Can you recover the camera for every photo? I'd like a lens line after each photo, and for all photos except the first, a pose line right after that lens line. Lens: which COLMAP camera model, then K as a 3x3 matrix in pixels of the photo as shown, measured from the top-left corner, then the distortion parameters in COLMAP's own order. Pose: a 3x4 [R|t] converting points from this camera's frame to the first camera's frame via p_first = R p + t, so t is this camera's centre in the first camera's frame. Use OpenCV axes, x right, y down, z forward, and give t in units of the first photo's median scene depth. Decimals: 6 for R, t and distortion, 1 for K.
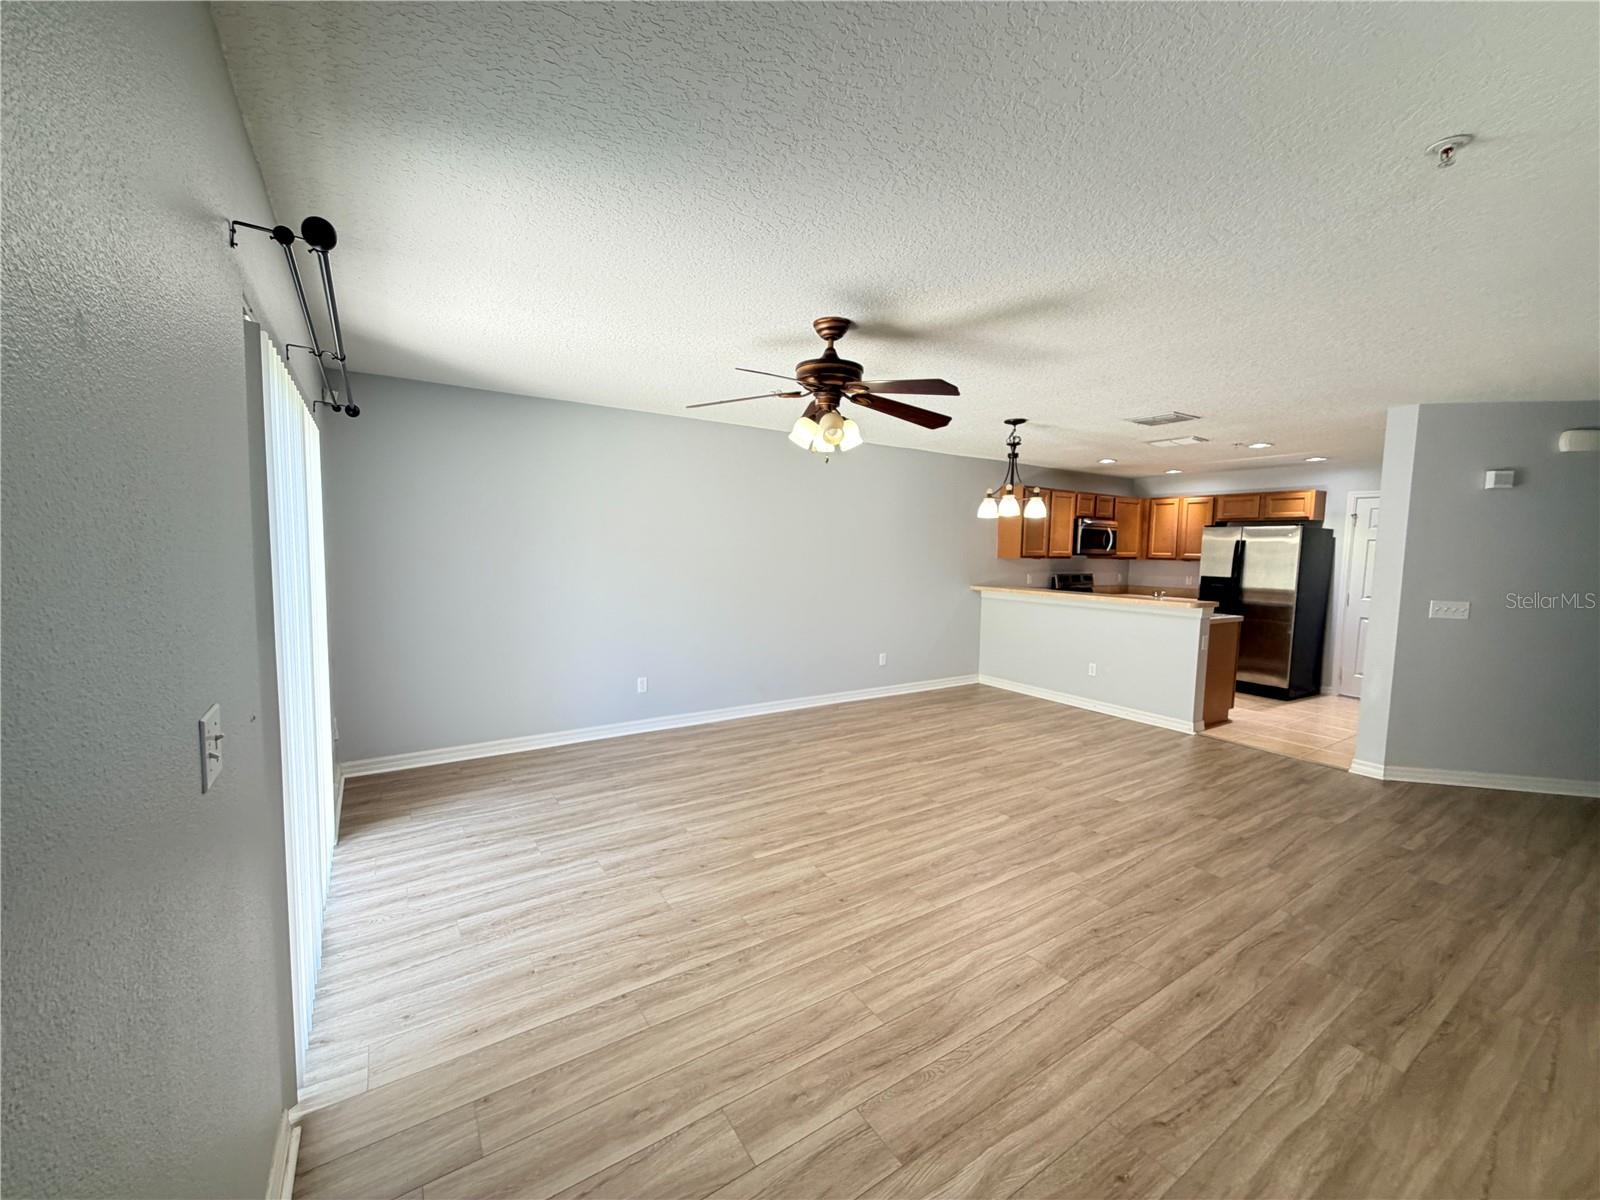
lens RADIAL K [[637.1, 0, 794.7], [0, 637.1, 601.1], [0, 0, 1]] dist [-0.000879, 0.000139]
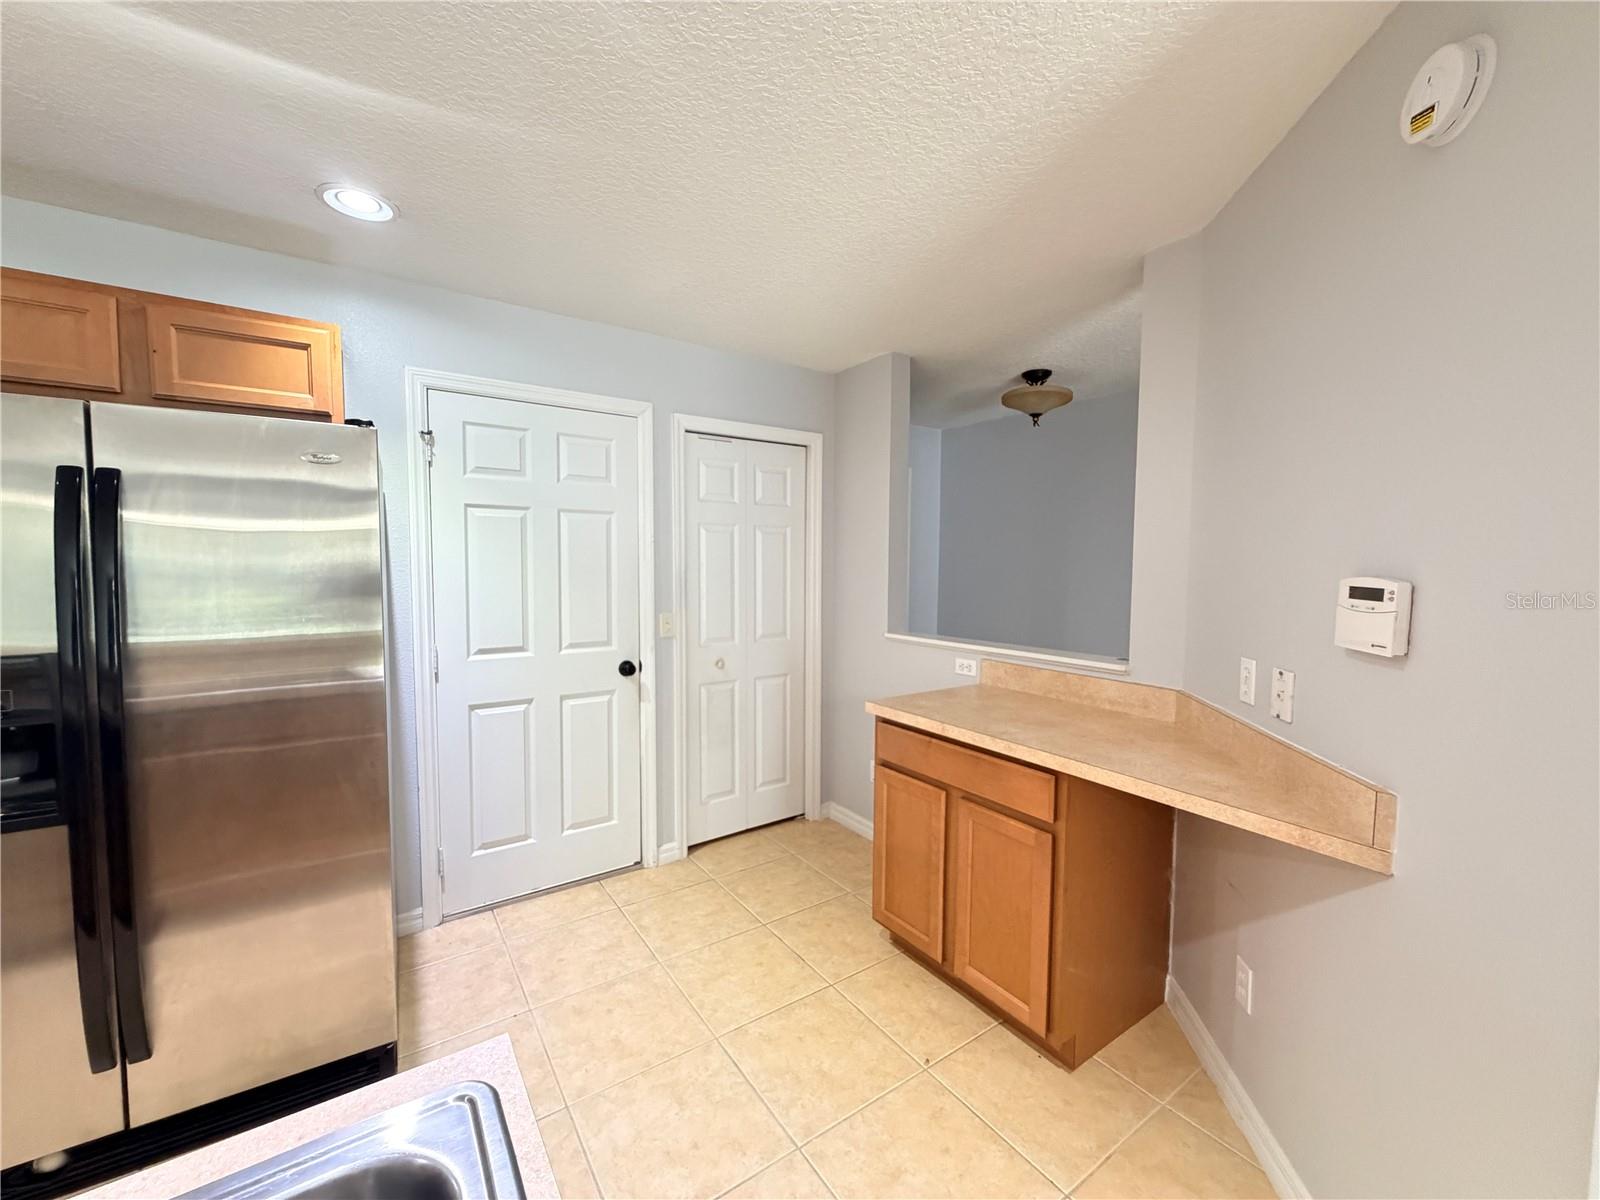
lens RADIAL K [[637.1, 0, 793.9], [0, 637.1, 600.9], [0, 0, 1]] dist [-0.000879, 0.000139]
pose [[-0.015953, -0.080129, 0.996657, 0.689026], [0.083328, 0.993210, 0.081185, -0.071058], [-0.996394, 0.084345, -0.009168, 1.094466]]
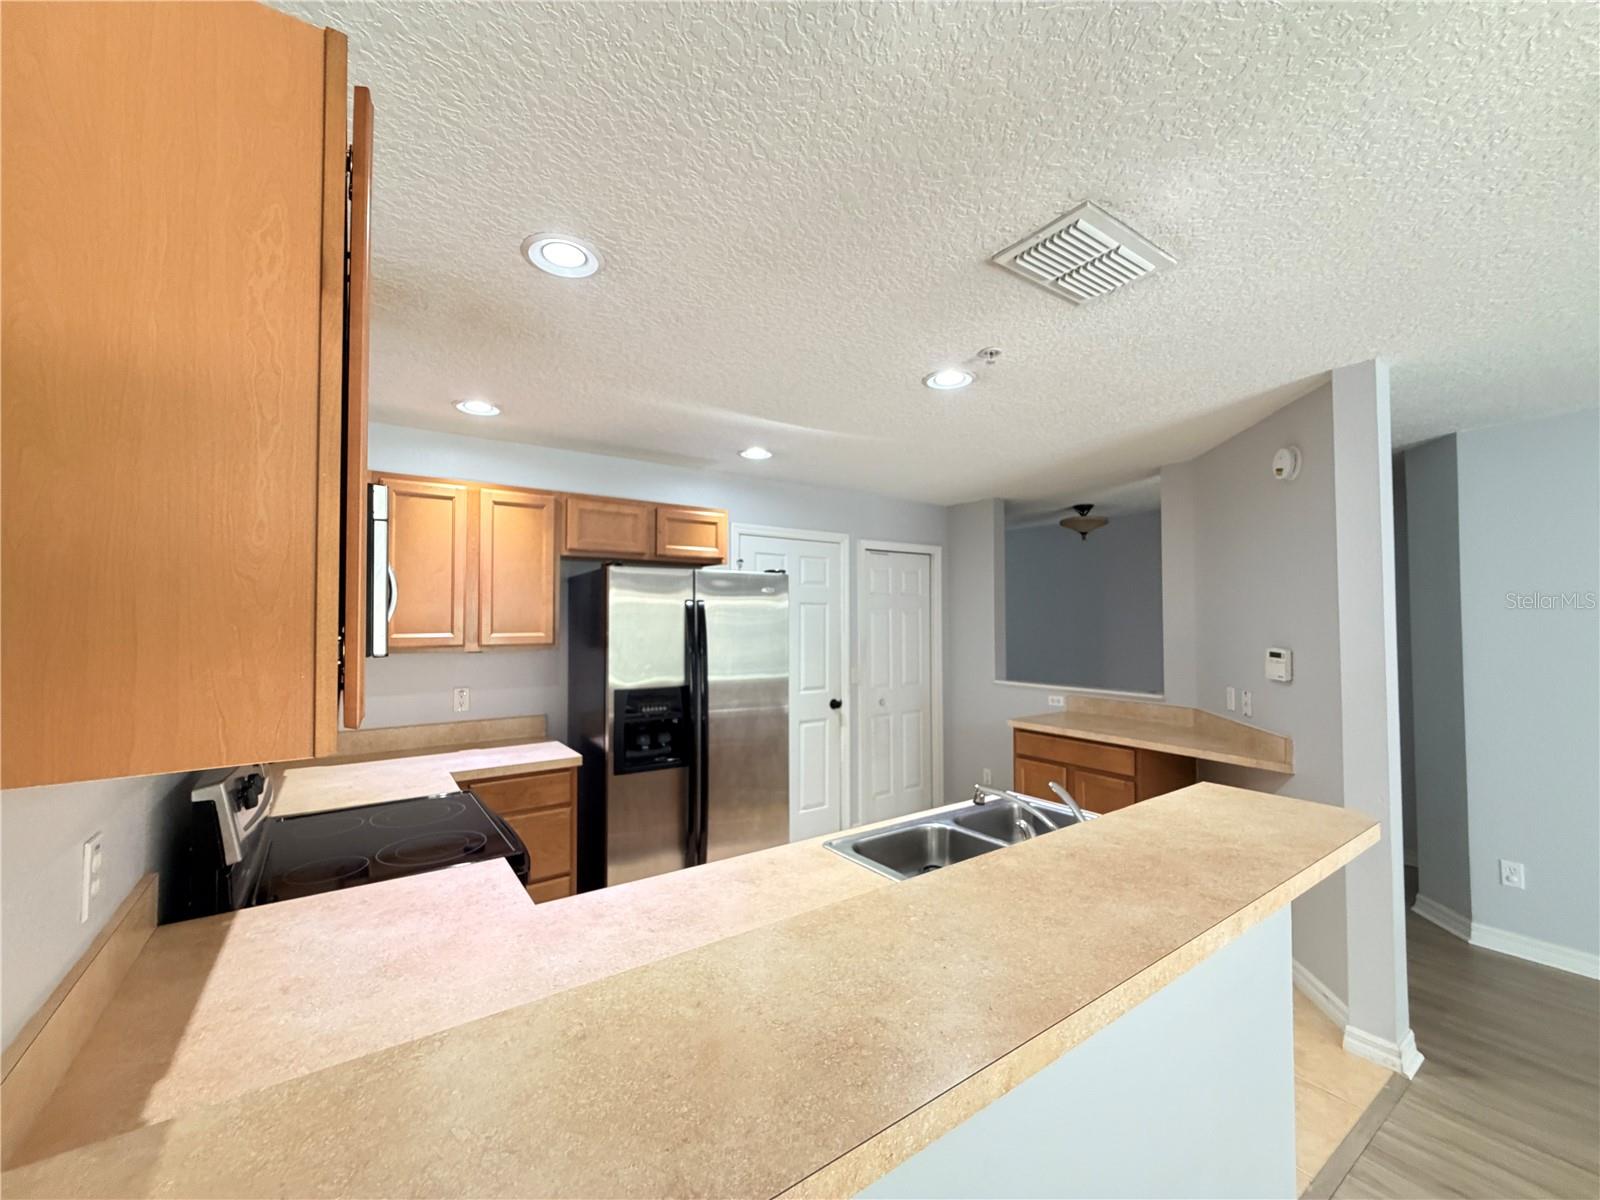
lens RADIAL K [[637.1, 0, 794.8], [0, 637.1, 599.4], [0, 0, 1]] dist [-0.000879, 0.000139]
pose [[-0.024947, 0.012305, 0.999613, 0.361439], [0.088964, 0.995984, -0.010040, -0.118942], [-0.995722, 0.088679, -0.025942, 1.318083]]
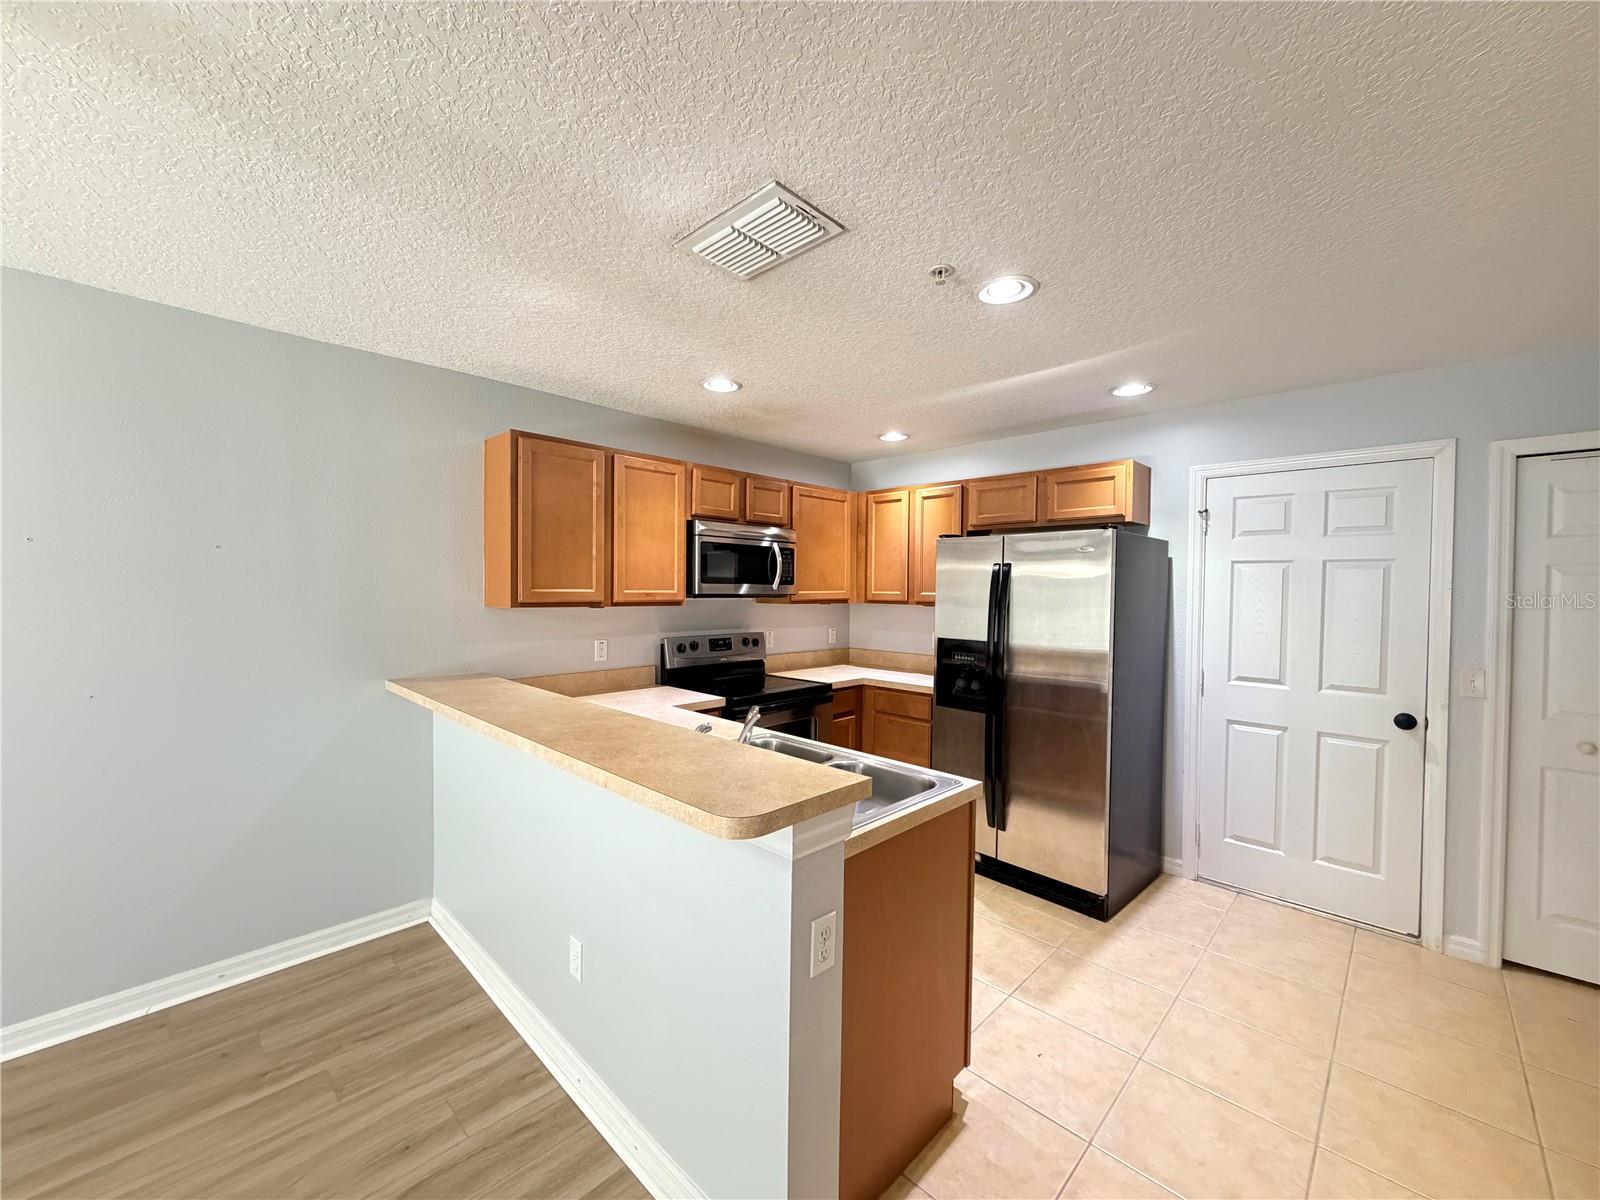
lens RADIAL K [[637.1, 0, 793.4], [0, 637.1, 600.3], [0, 0, 1]] dist [-0.000879, 0.000139]
pose [[0.976917, -0.014004, 0.213161, 0.627704], [0.027213, 0.997878, -0.059159, -0.062265], [-0.211880, 0.063594, 0.975224, 0.803330]]
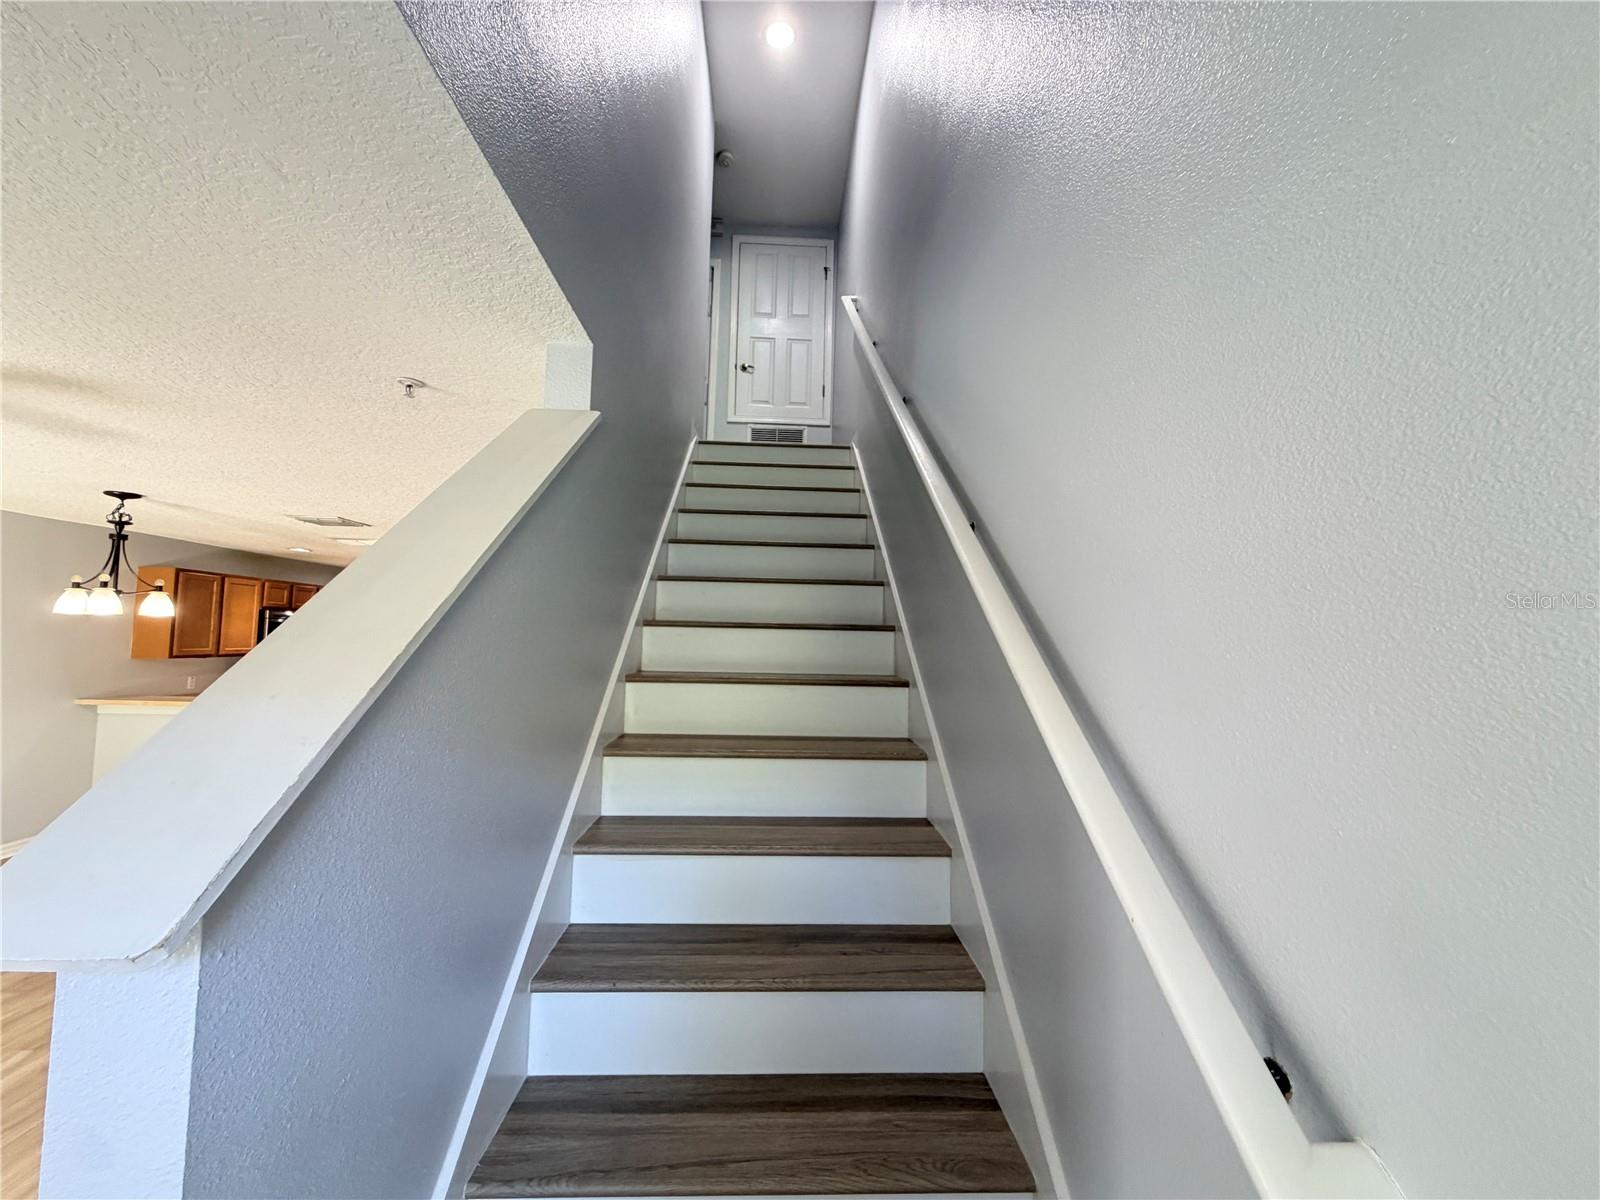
lens RADIAL K [[637.1, 0, 795.6], [0, 637.1, 598.0], [0, 0, 1]] dist [-0.000879, 0.000139]
pose [[0.505812, 0.047471, 0.861336, 0.092102], [0.064423, 0.993618, -0.092594, -0.027693], [-0.860235, 0.102325, 0.499526, -0.093014]]
